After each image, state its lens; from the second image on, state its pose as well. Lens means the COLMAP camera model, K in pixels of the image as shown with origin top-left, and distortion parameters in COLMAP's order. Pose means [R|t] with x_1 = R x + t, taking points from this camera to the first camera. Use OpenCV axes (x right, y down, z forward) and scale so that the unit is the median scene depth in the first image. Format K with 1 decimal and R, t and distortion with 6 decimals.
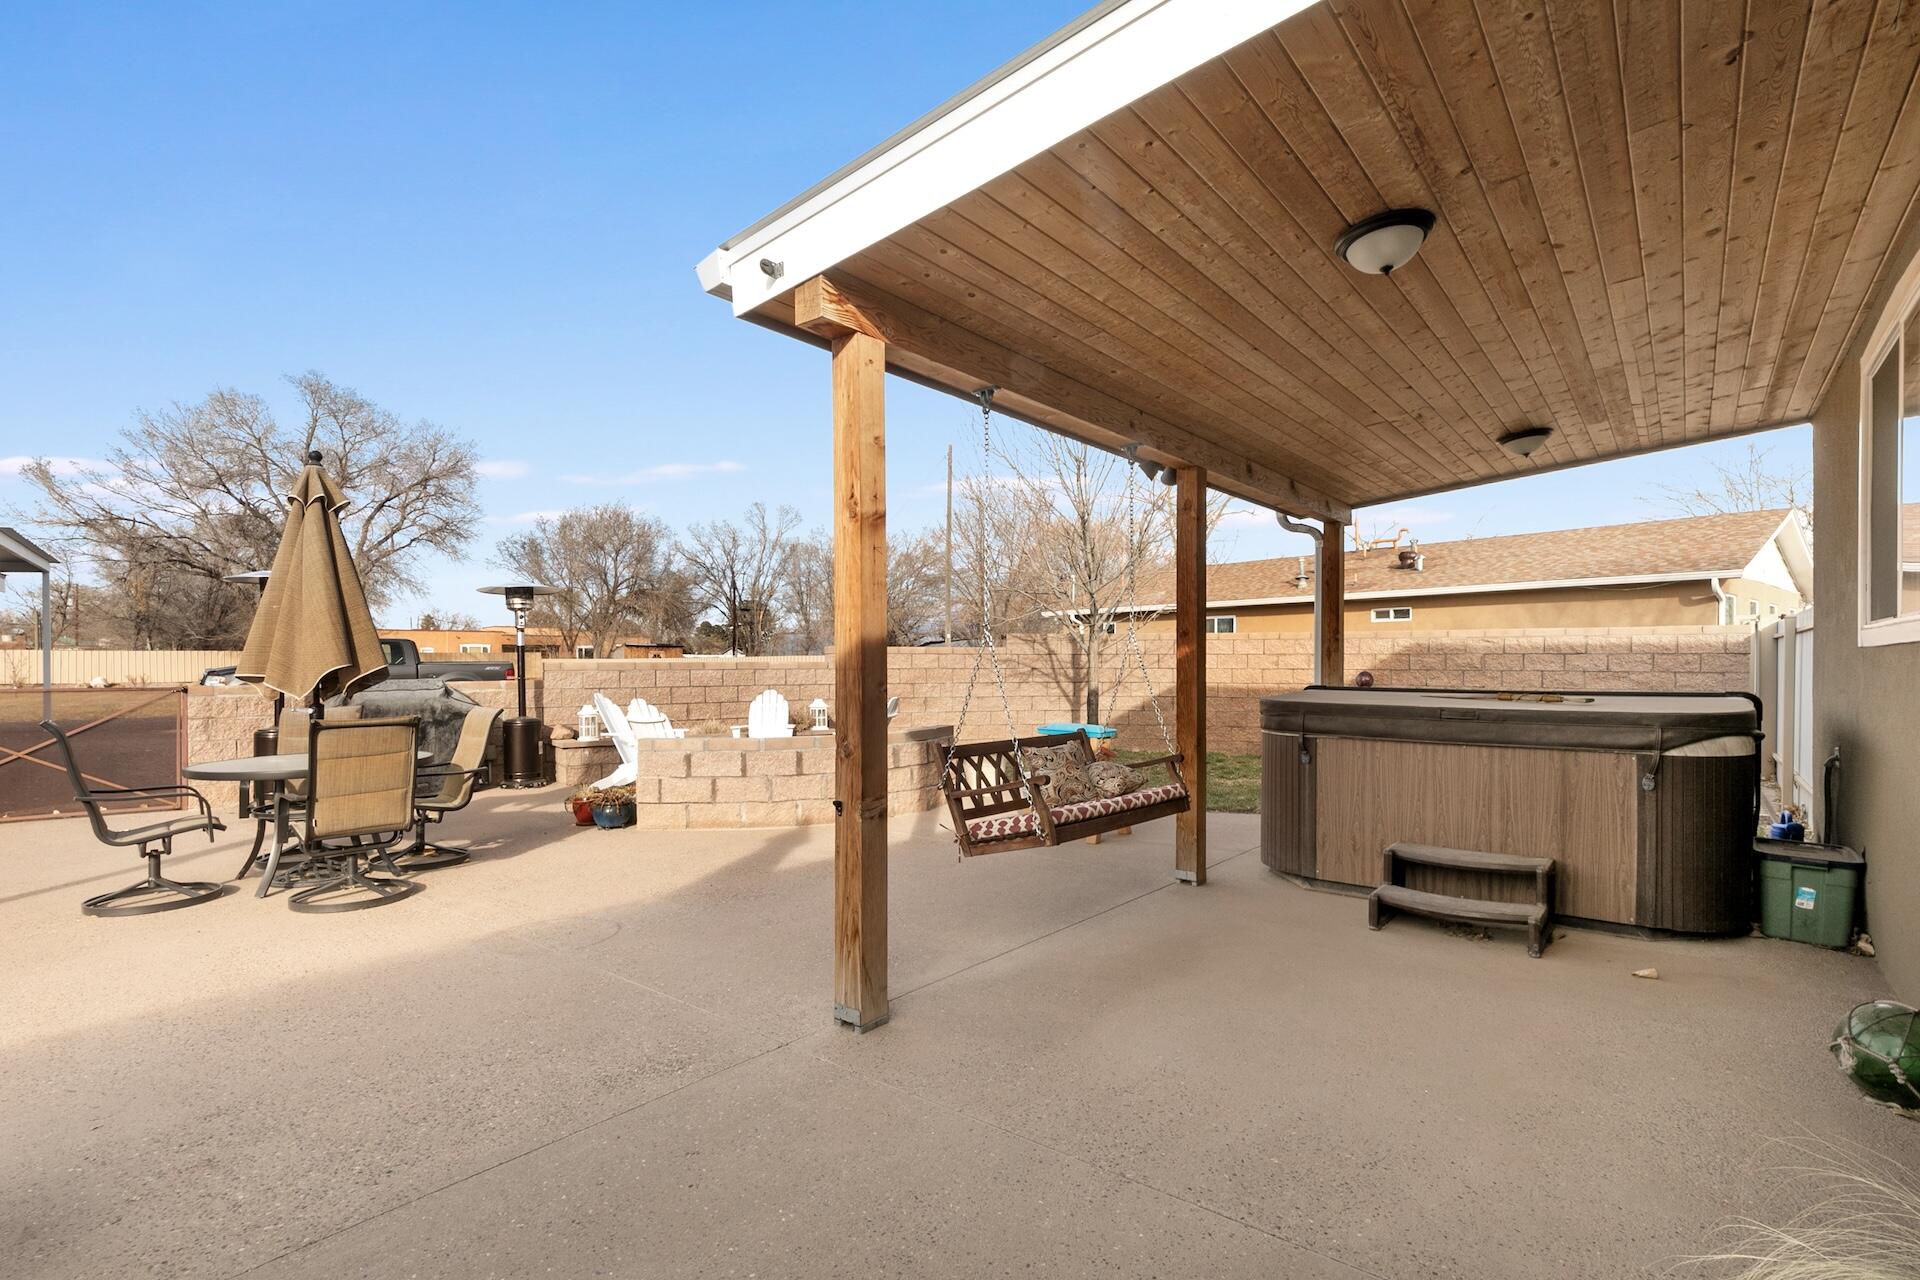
lens RADIAL K [[890.2, 0, 956.4], [0, 890.2, 688.9], [0, 0, 1]] dist [-0.000408, 0.000046]
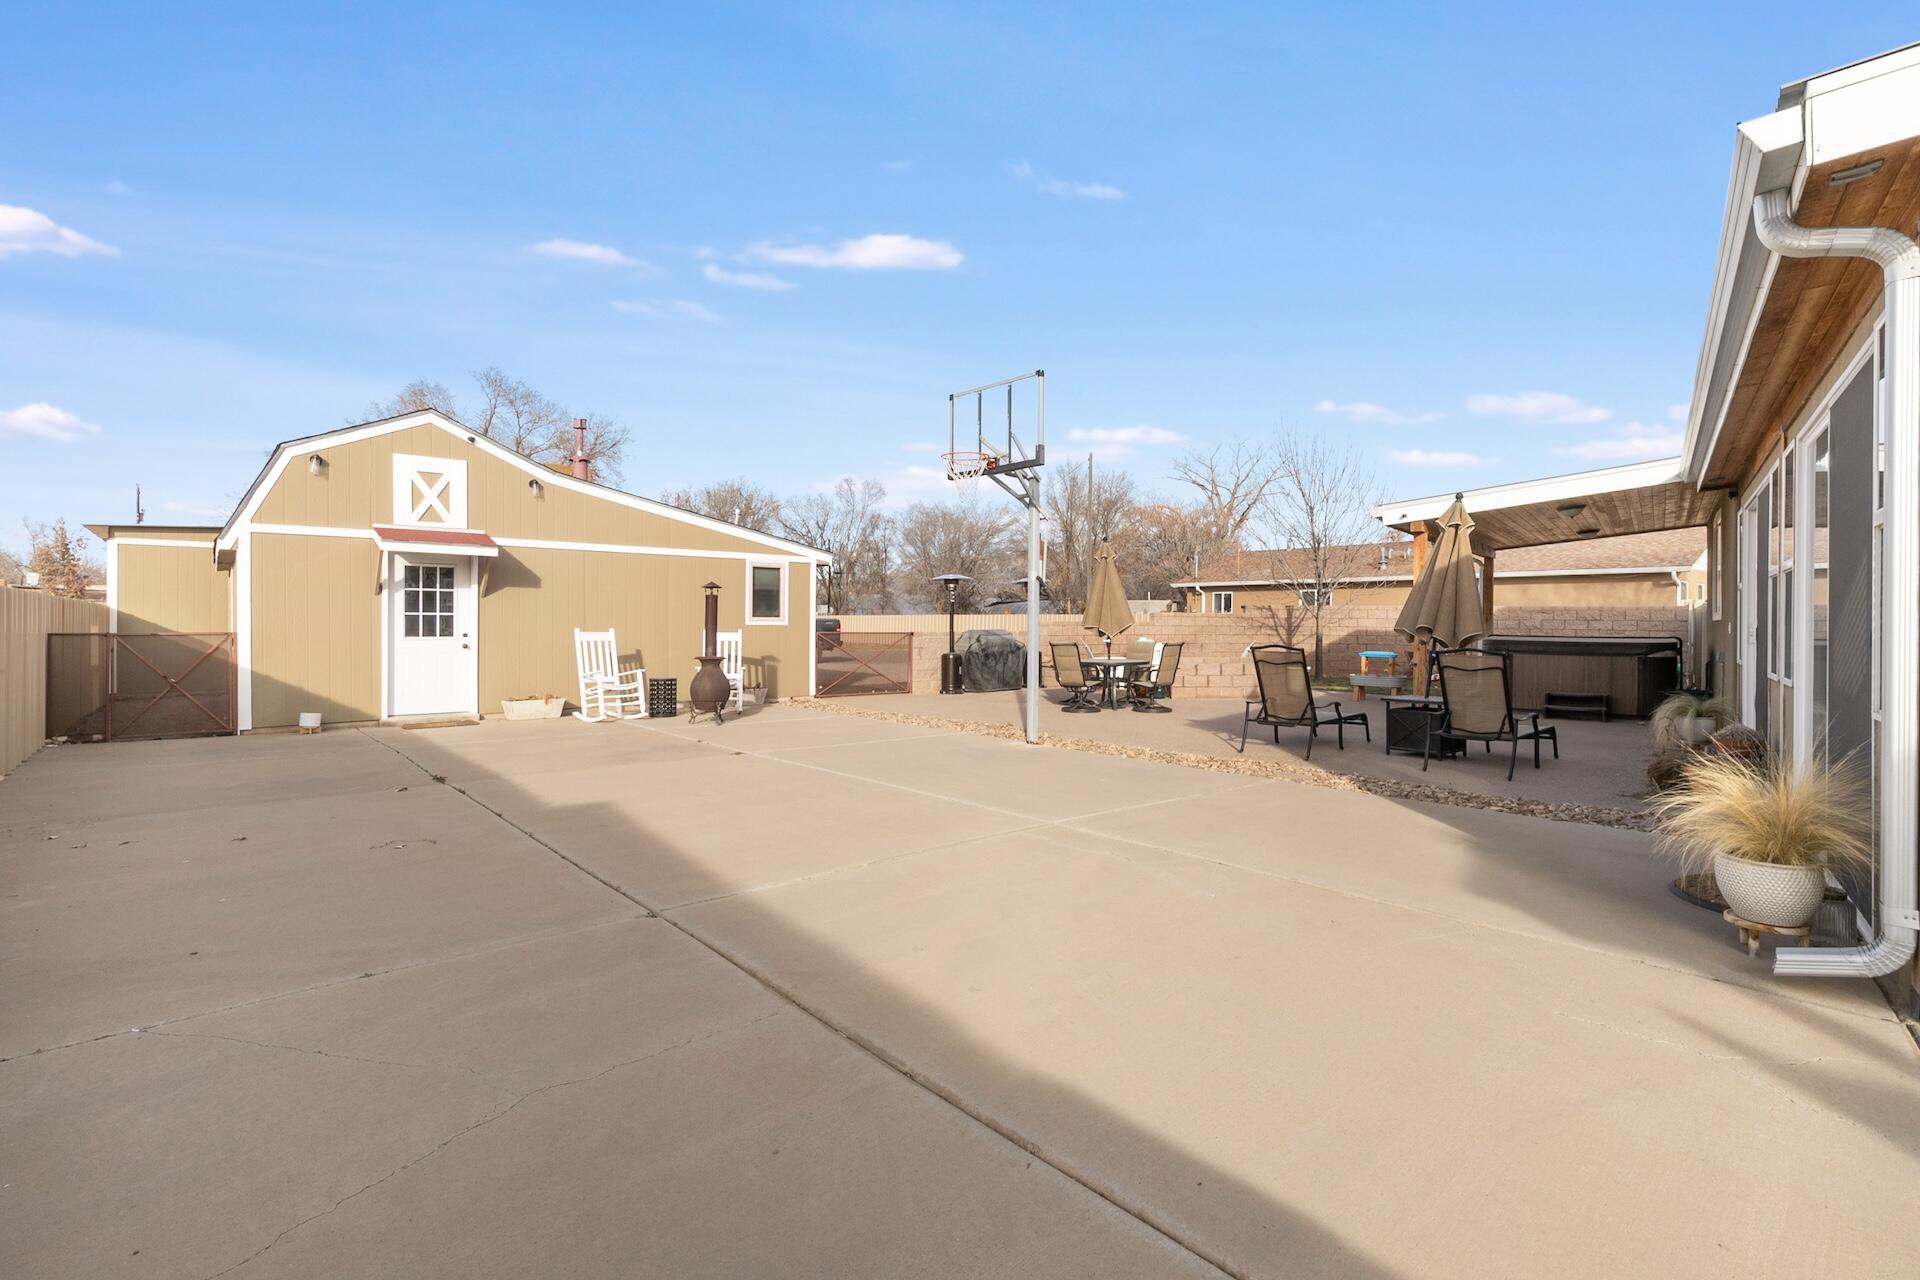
lens RADIAL K [[859.2, 0, 966.4], [0, 859.2, 636.7], [0, 0, 1]] dist [0.001535, -0.000027]
pose [[0.999920, 0.007451, 0.010177, -0.835544], [-0.007348, 0.999921, -0.010176, 0.029465], [-0.010252, 0.010101, 0.999896, -1.026147]]
